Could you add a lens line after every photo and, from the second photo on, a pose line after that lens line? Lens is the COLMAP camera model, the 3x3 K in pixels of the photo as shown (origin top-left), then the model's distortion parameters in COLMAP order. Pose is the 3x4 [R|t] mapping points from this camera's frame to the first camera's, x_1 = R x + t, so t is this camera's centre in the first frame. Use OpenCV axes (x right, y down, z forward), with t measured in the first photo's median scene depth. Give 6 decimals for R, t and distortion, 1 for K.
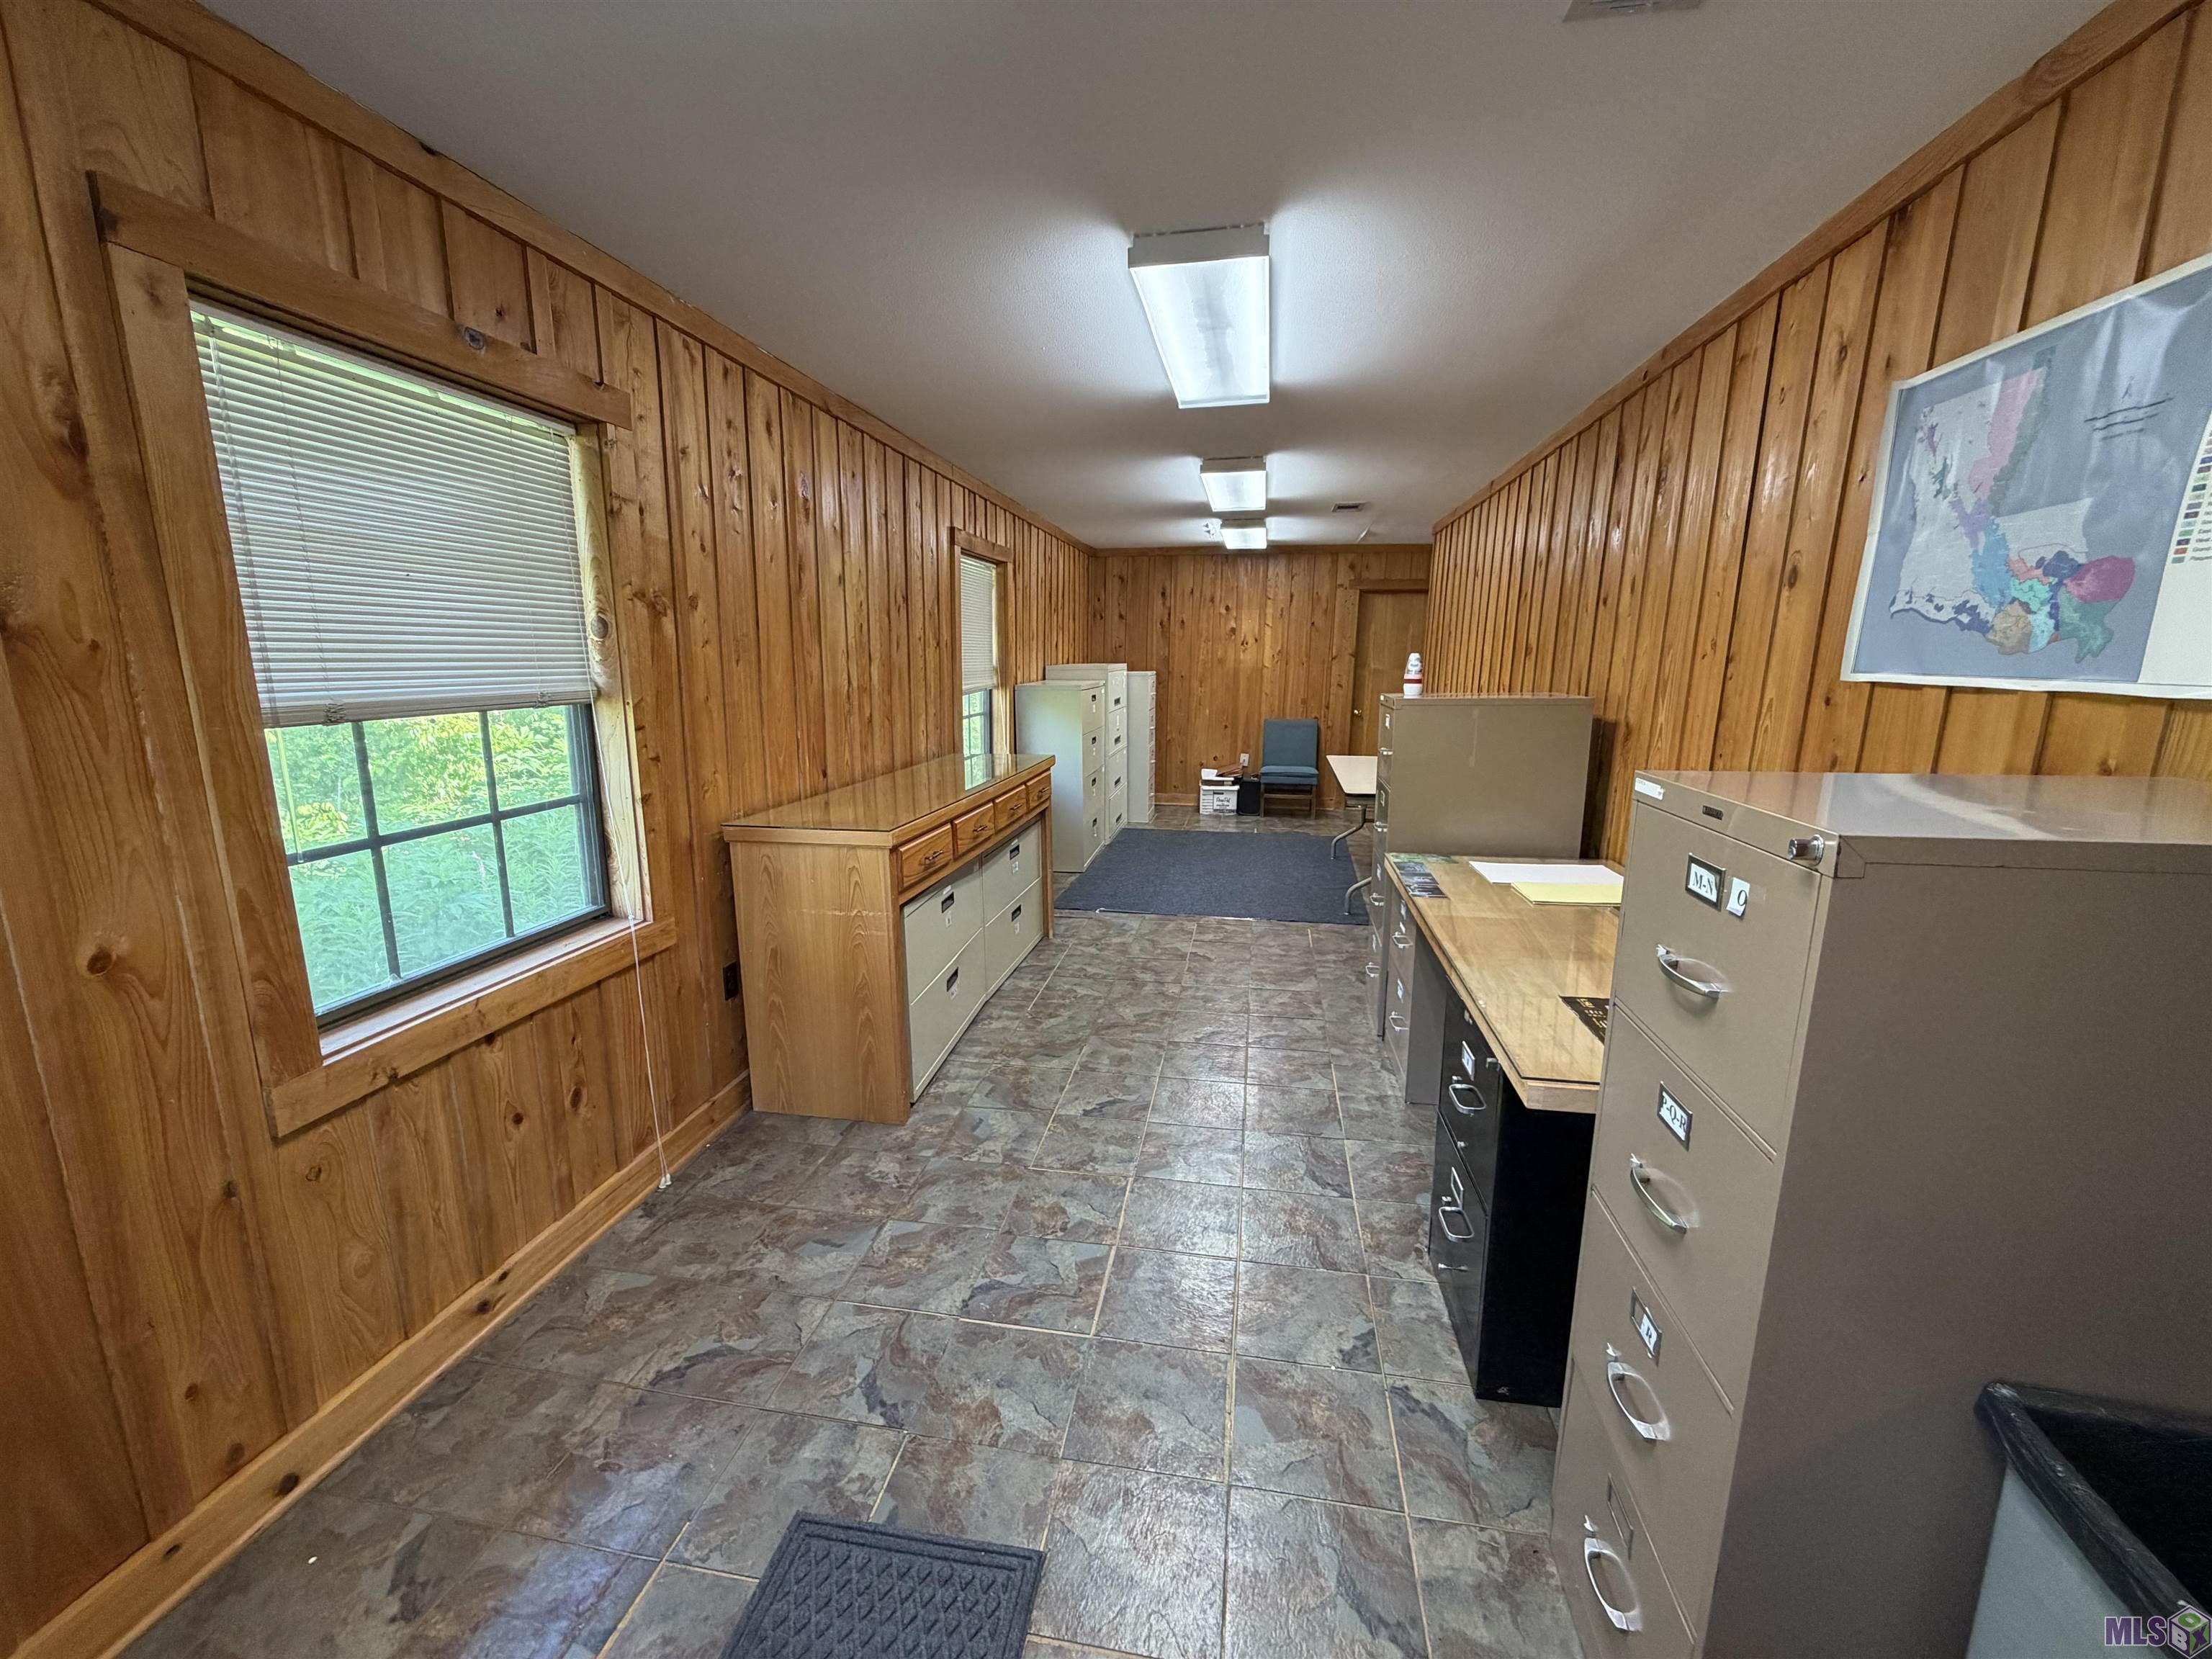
lens RADIAL K [[879.7, 0, 1109.0], [0, 879.7, 830.4], [0, 0, 1]] dist [-0.000705, -0.000120]
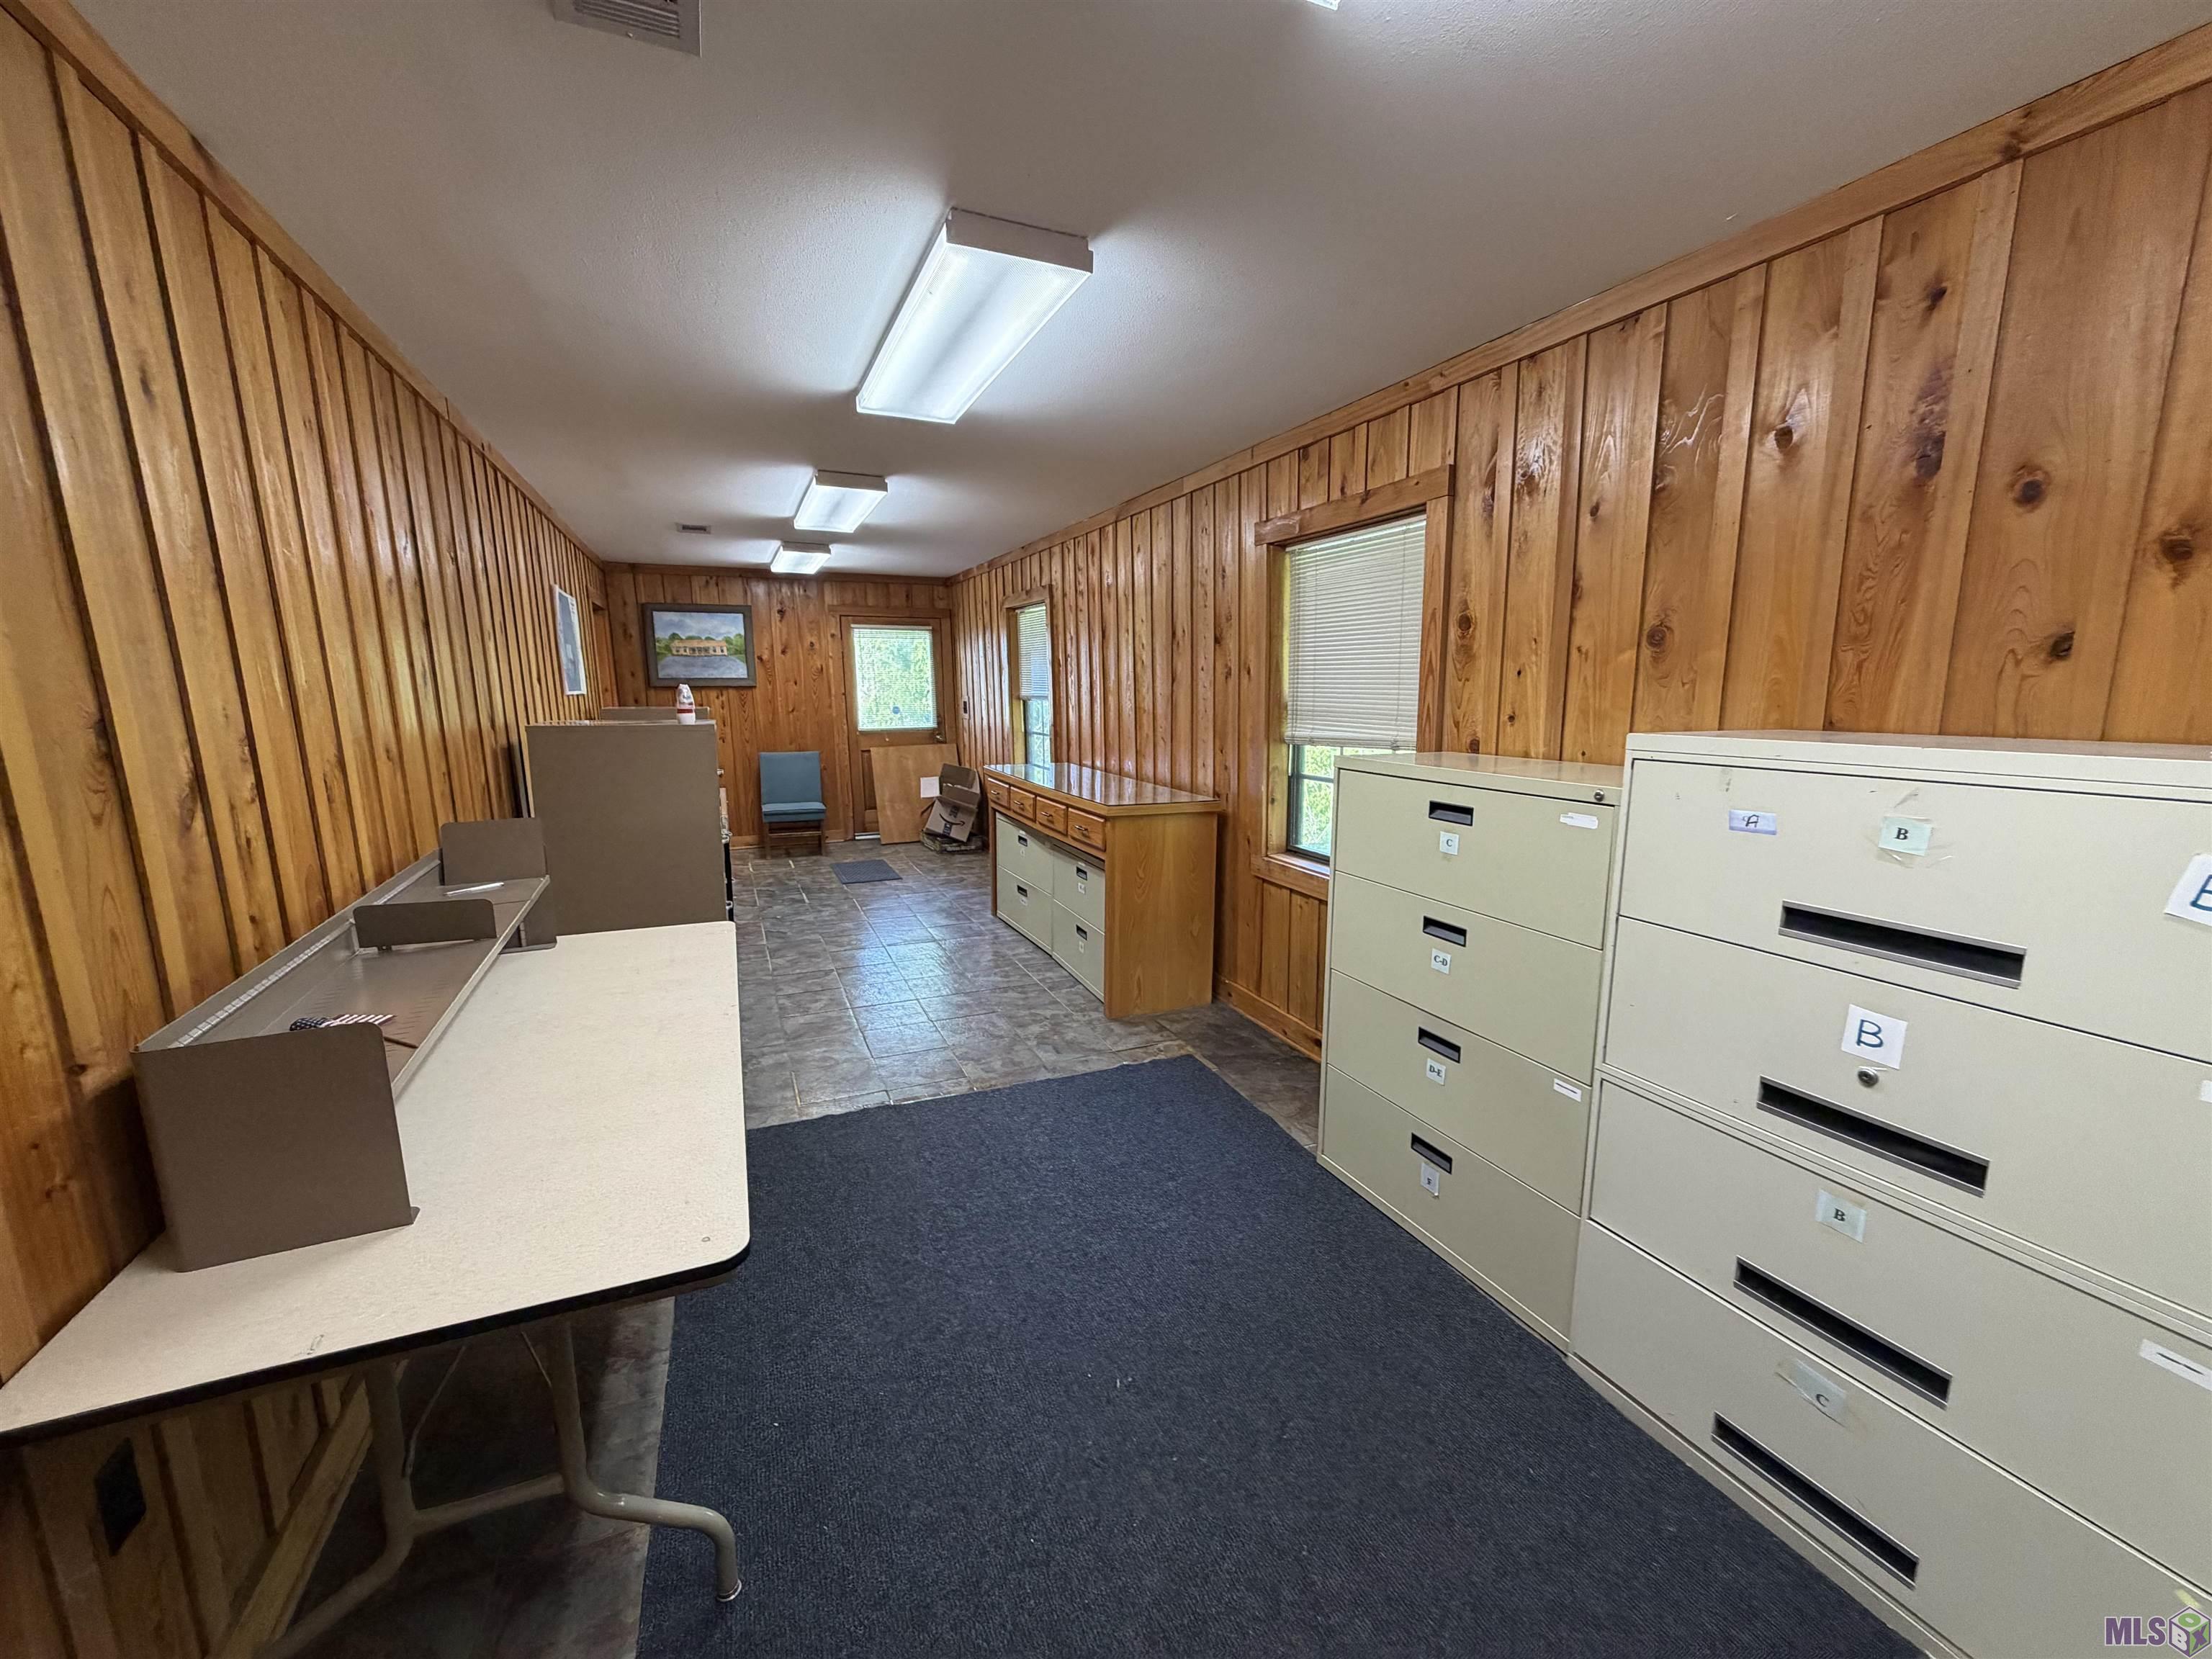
lens RADIAL K [[879.7, 0, 1112.6], [0, 879.7, 834.1], [0, 0, 1]] dist [-0.000705, -0.000120]
pose [[-0.833334, 0.075698, -0.547562, 0.445005], [-0.124492, 0.939429, 0.319335, -0.368604], [0.538569, 0.334280, -0.773434, 1.856274]]
